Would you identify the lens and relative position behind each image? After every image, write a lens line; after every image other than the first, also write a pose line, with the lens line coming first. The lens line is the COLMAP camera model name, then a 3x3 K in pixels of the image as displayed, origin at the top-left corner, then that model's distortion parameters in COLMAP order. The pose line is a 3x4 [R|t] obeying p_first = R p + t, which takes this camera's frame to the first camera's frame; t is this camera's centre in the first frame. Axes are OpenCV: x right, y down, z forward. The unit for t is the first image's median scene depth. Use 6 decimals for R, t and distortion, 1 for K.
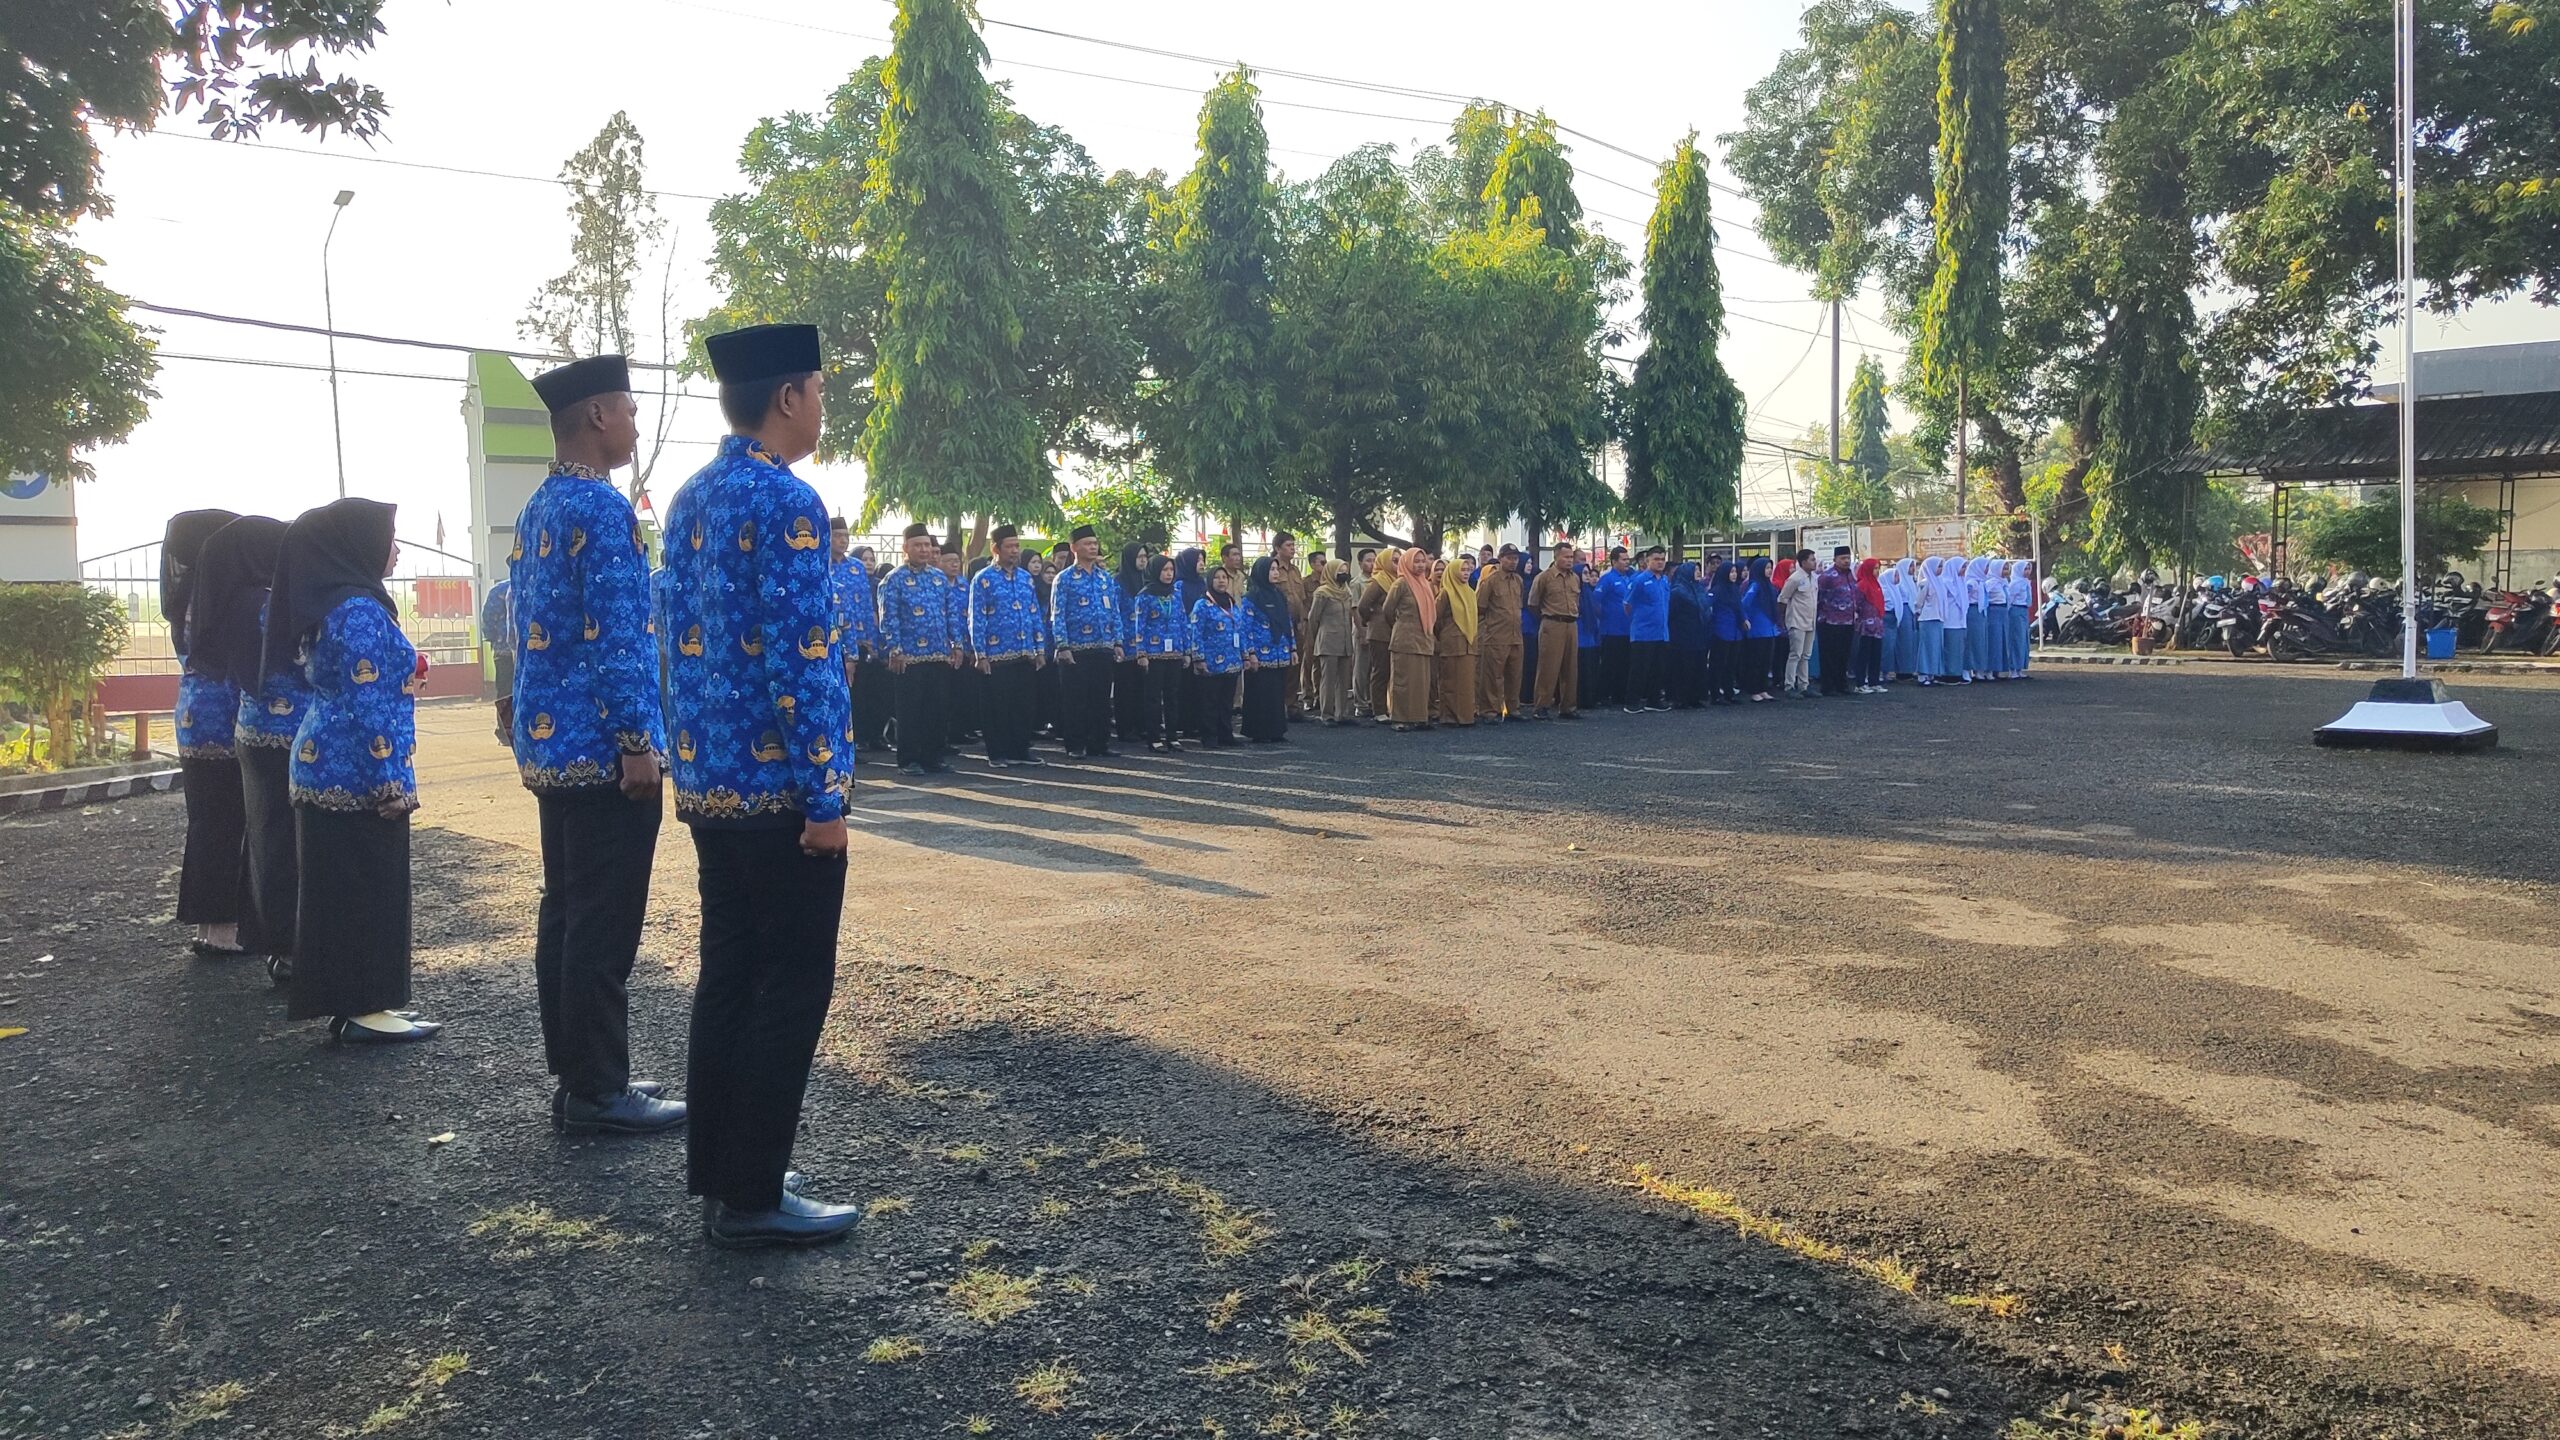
lens RADIAL K [[1735.2, 0, 1280.0], [0, 1735.2, 720.0], [0, 0, 1]] dist [0.005352, -0.007894]
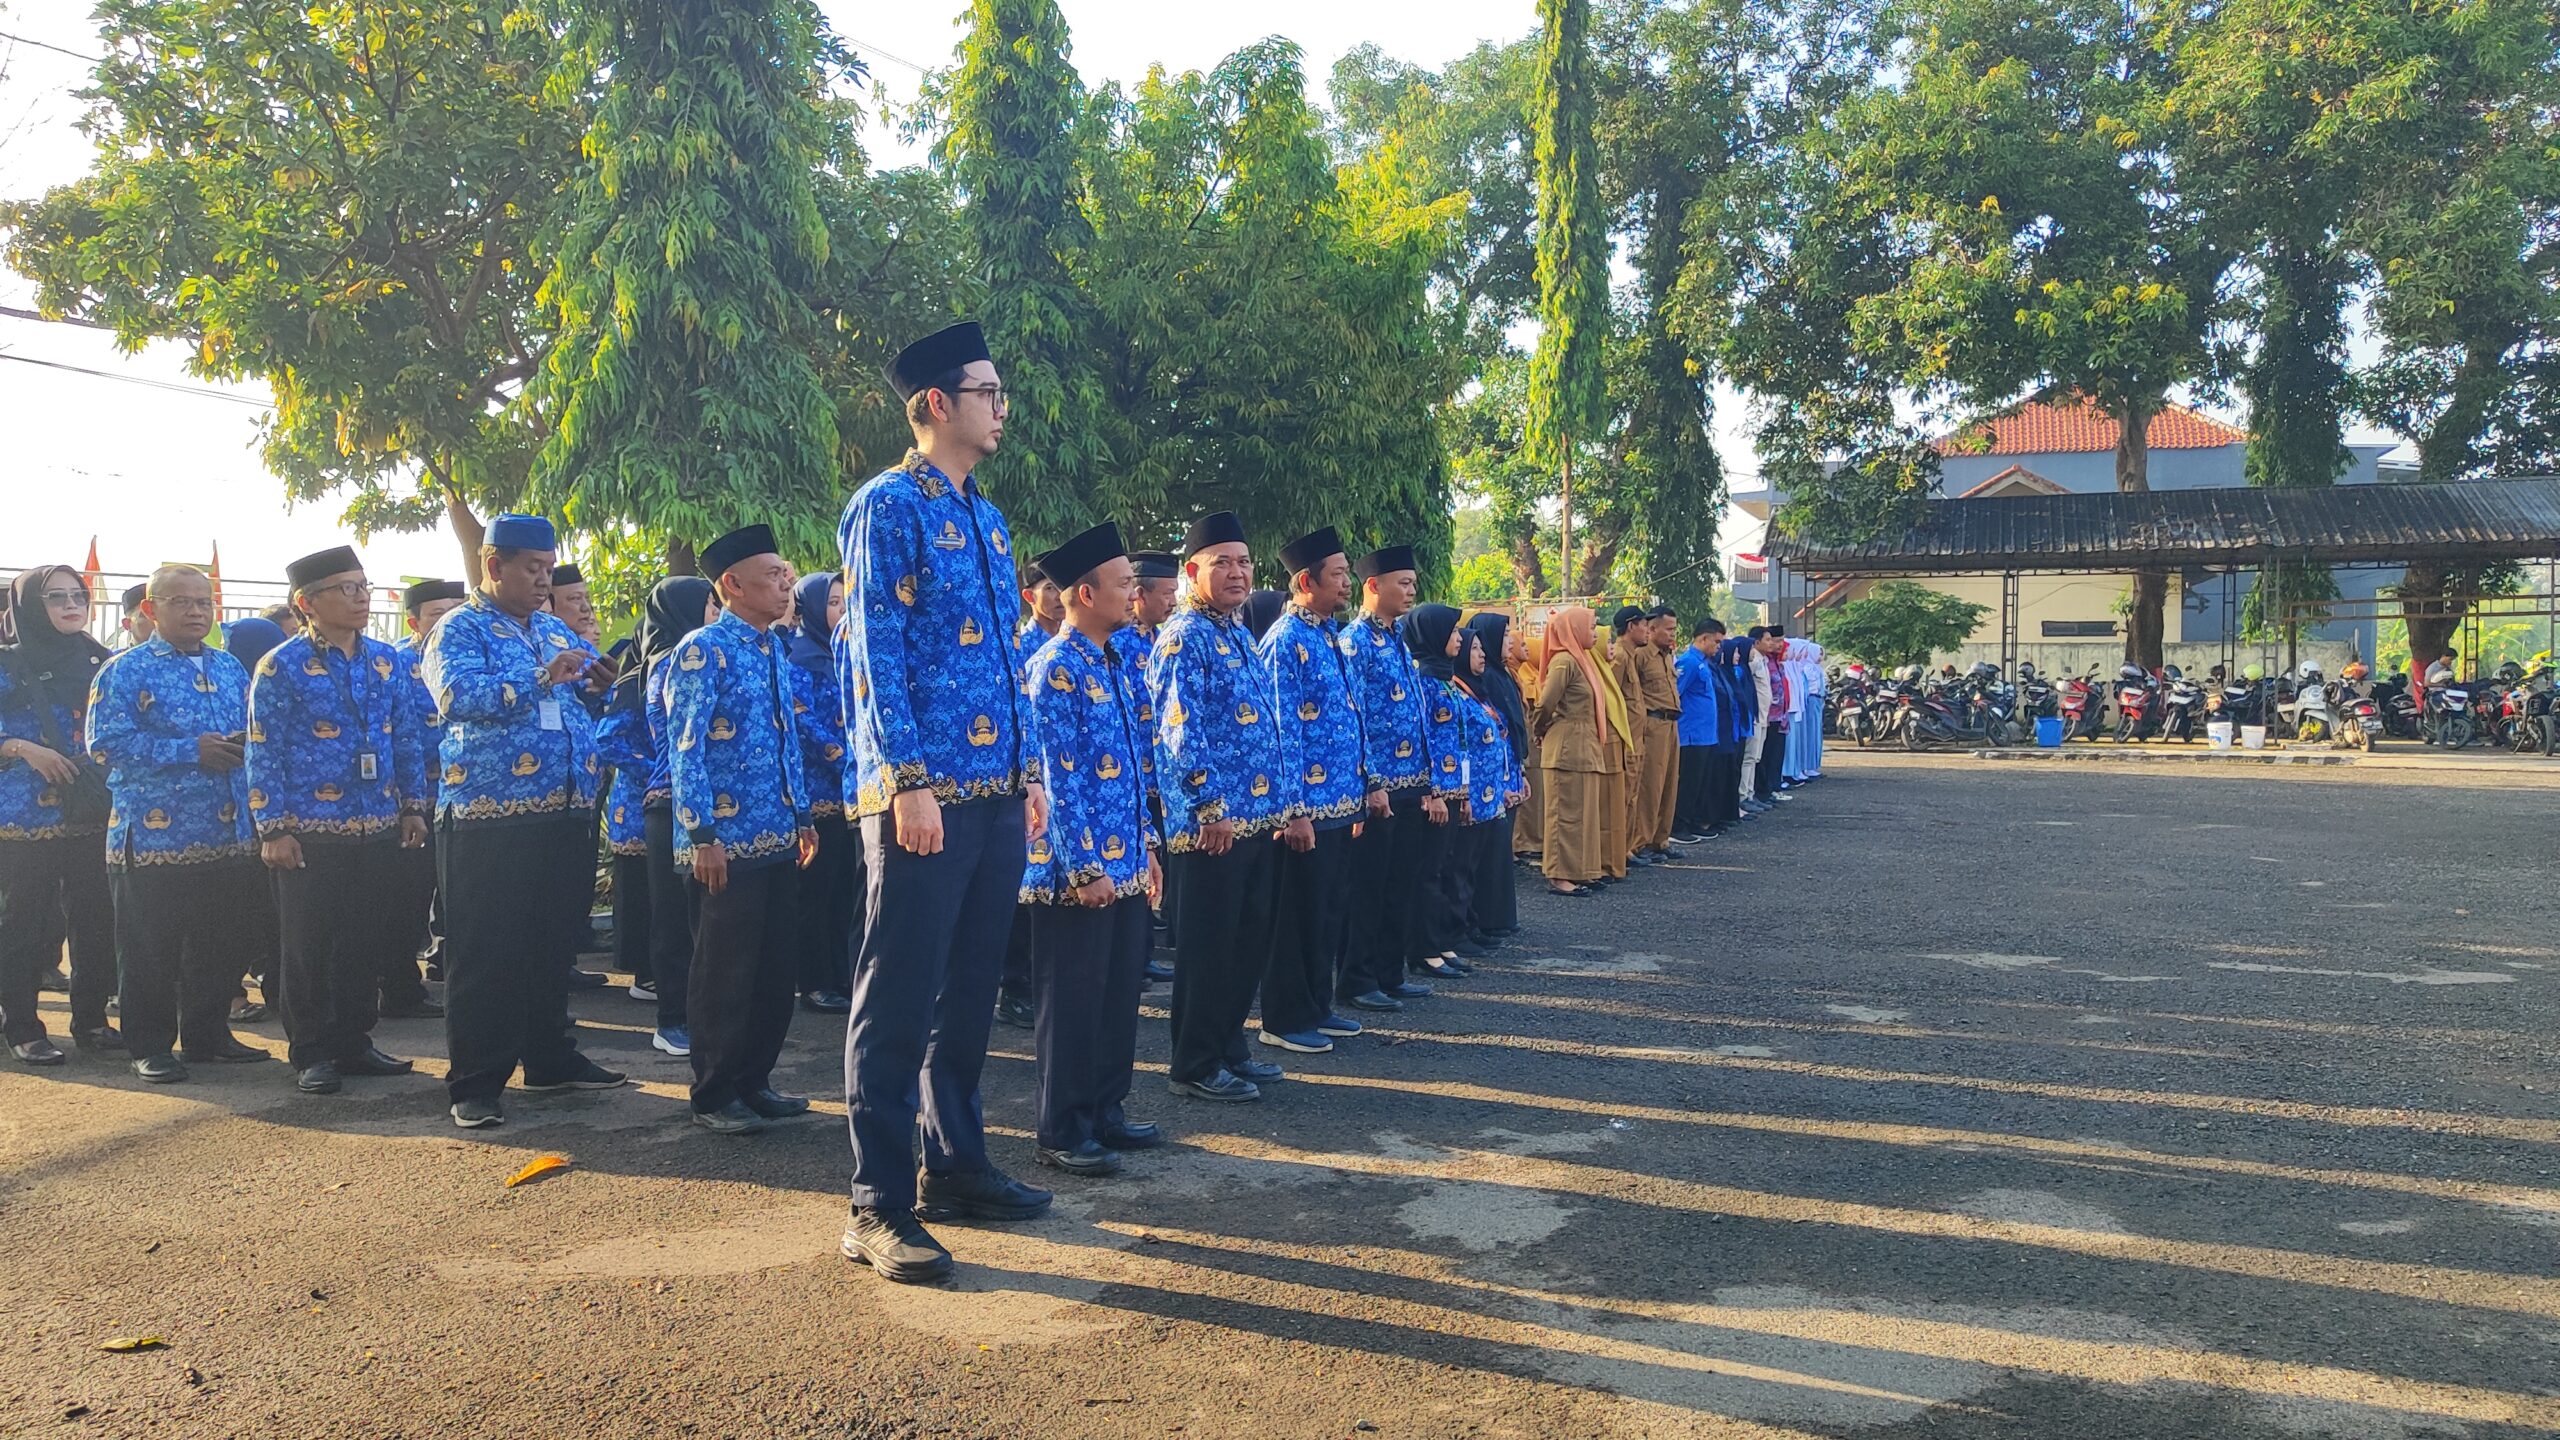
lens RADIAL K [[1735.2, 0, 1280.0], [0, 1735.2, 720.0], [0, 0, 1]] dist [0.005352, -0.007894]
pose [[0.910667, -0.005541, 0.413105, -0.208660], [0.026163, 0.998677, -0.044279, -0.022960], [-0.412313, 0.051131, 0.909606, 0.331911]]
